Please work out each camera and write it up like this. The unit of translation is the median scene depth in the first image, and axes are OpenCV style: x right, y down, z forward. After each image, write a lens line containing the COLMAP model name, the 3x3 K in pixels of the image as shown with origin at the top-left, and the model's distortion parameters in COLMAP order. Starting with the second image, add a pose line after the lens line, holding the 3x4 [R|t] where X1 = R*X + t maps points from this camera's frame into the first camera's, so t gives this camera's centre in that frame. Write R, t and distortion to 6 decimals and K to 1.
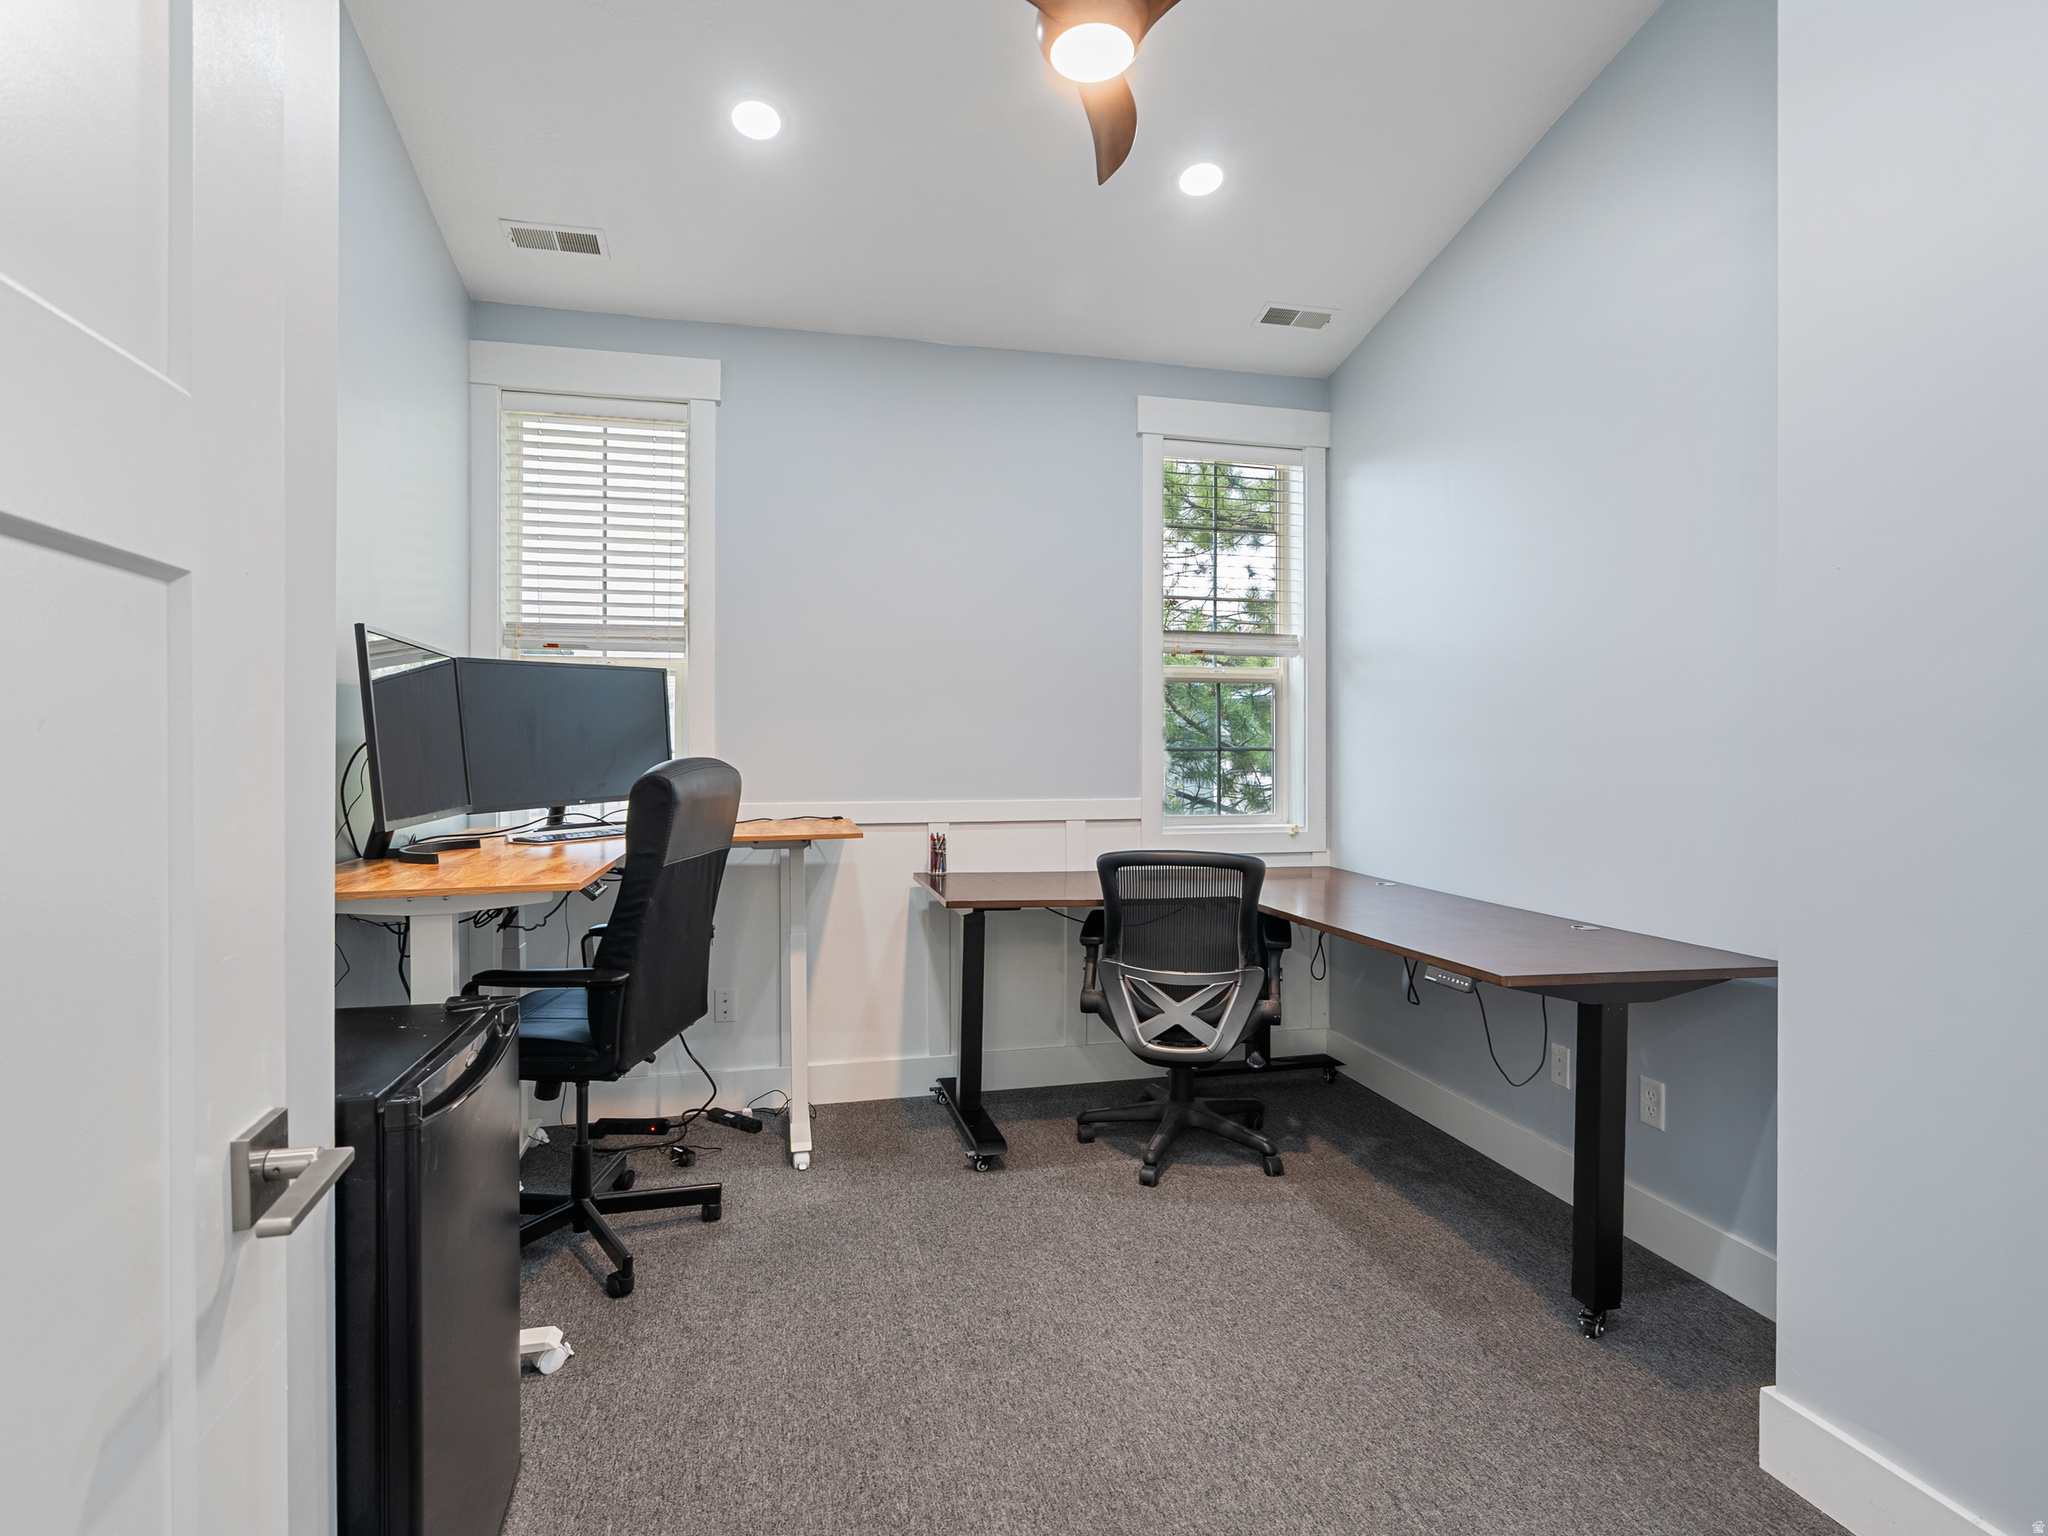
lens RADIAL K [[1045.0, 0, 1028.4], [0, 1045.0, 761.2], [0, 0, 1]] dist [-0.011112, 0.006686]
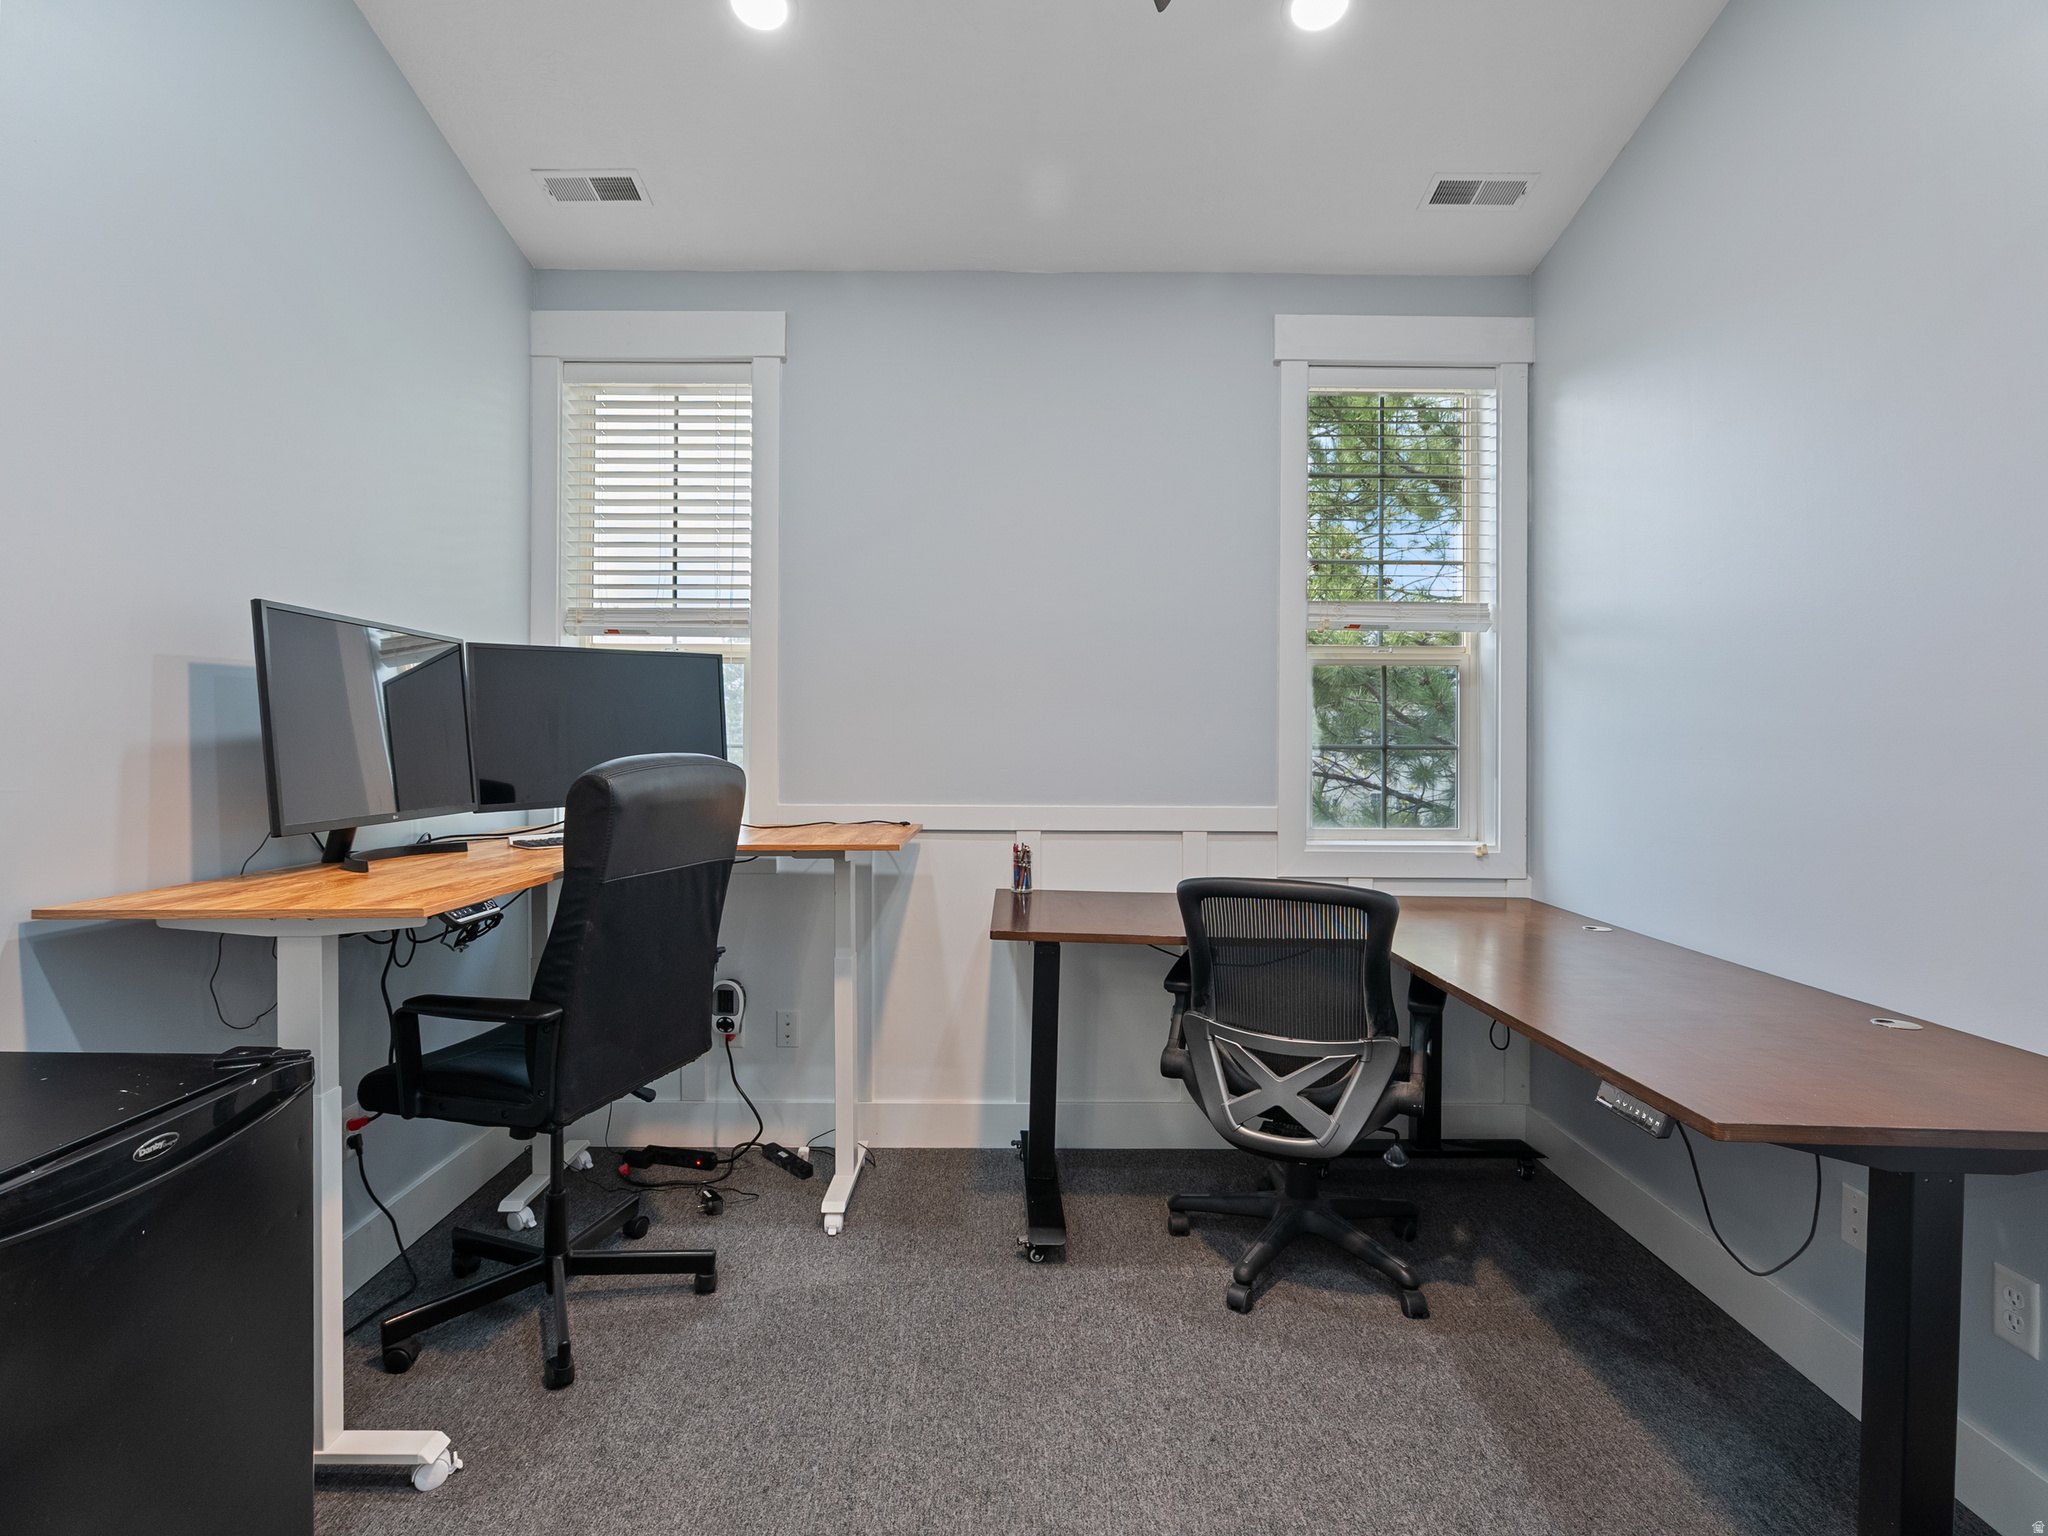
lens RADIAL K [[1045.0, 0, 1015.5], [0, 1045.0, 749.8], [0, 0, 1]] dist [-0.011112, 0.006686]
pose [[0.971769, 0.007929, -0.235802, 0.125264], [-0.009171, 0.999949, -0.004169, -0.004681], [0.235757, 0.006214, 0.971792, 0.194238]]
